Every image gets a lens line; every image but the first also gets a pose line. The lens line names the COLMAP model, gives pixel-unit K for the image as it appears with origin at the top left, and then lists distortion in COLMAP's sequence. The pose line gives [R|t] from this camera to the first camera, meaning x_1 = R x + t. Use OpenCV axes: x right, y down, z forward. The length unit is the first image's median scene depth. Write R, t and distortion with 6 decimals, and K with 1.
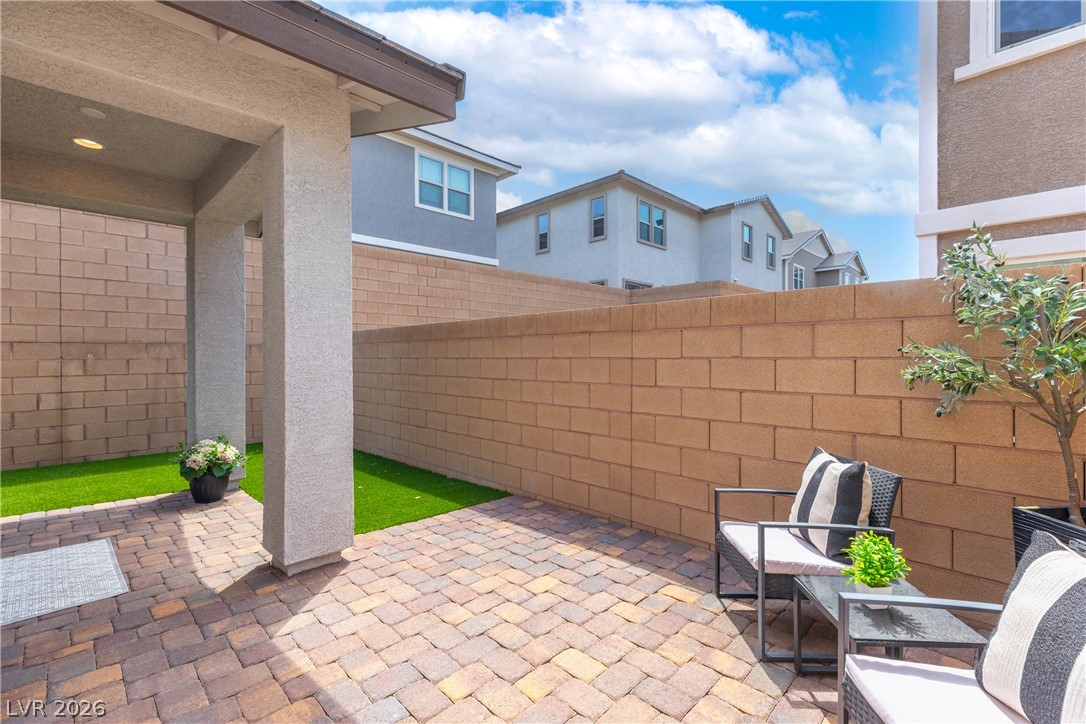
lens RADIAL K [[495.9, 0, 550.6], [0, 495.9, 361.9], [0, 0, 1]] dist [0.003051, 0.000868]
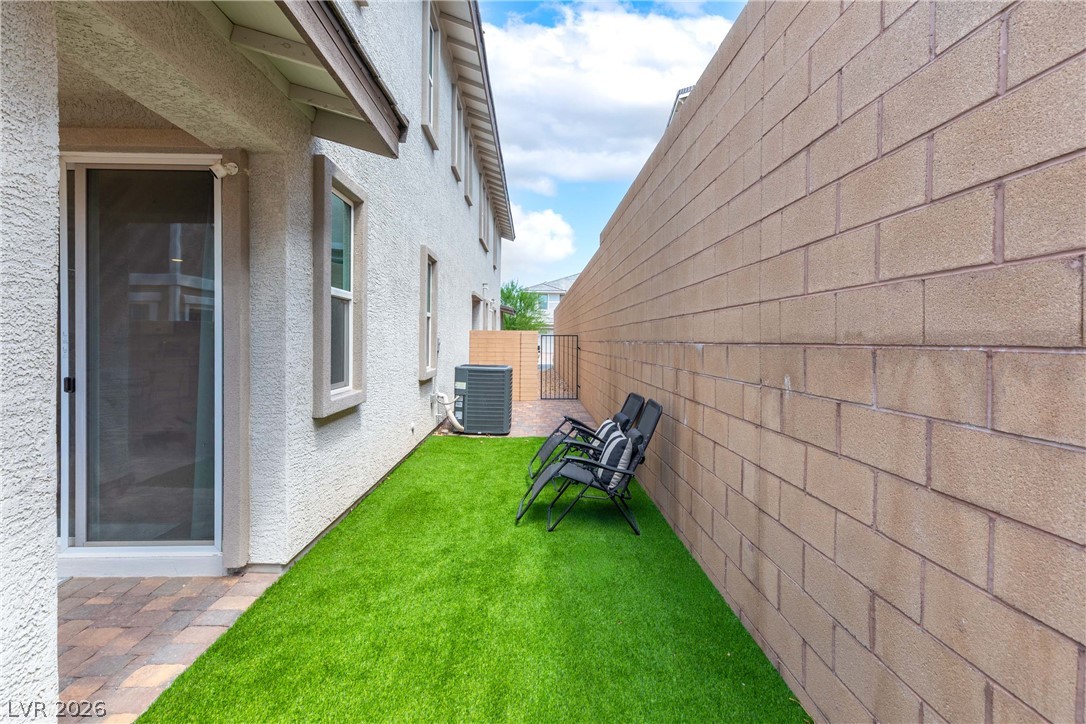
lens RADIAL K [[495.9, 0, 546.8], [0, 495.9, 343.7], [0, 0, 1]] dist [0.003051, 0.000868]
pose [[-0.683355, -0.001692, -0.730084, -1.091236], [-0.016017, 0.999791, 0.012674, -0.079047], [0.729910, 0.020354, -0.683240, 2.188089]]
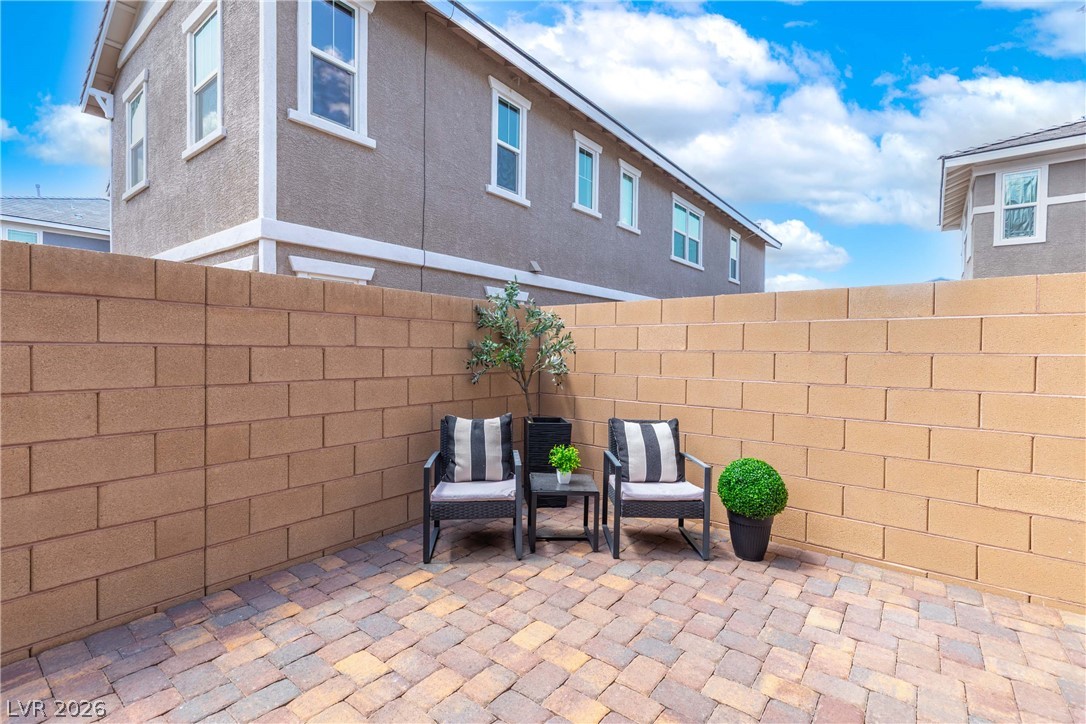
lens RADIAL K [[495.9, 0, 548.0], [0, 495.9, 358.5], [0, 0, 1]] dist [0.003051, 0.000868]
pose [[-0.131722, -0.017886, 0.991125, -0.621876], [-0.003602, 0.999839, 0.017564, -0.003230], [-0.991280, -0.001257, -0.131765, 0.695582]]
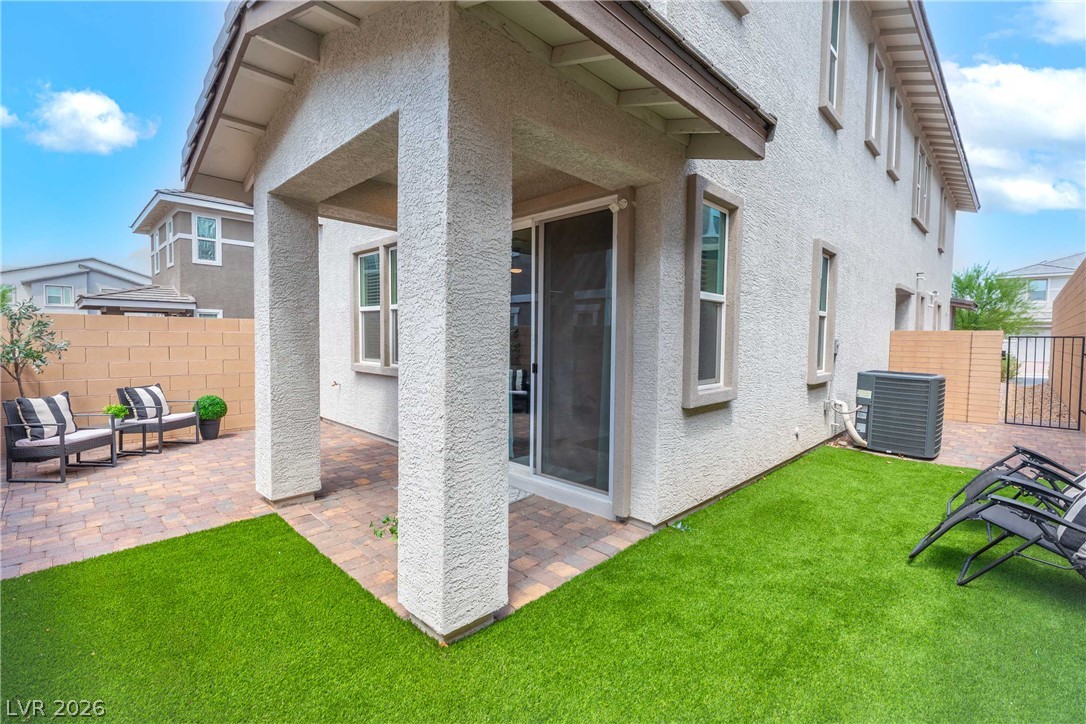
lens RADIAL K [[495.9, 0, 543.1], [0, 495.9, 357.8], [0, 0, 1]] dist [0.003051, 0.000868]
pose [[-0.999856, -0.015083, -0.007805, -1.095163], [-0.015459, 0.998601, 0.050558, -0.078961], [0.007032, 0.050672, -0.998691, 2.193826]]
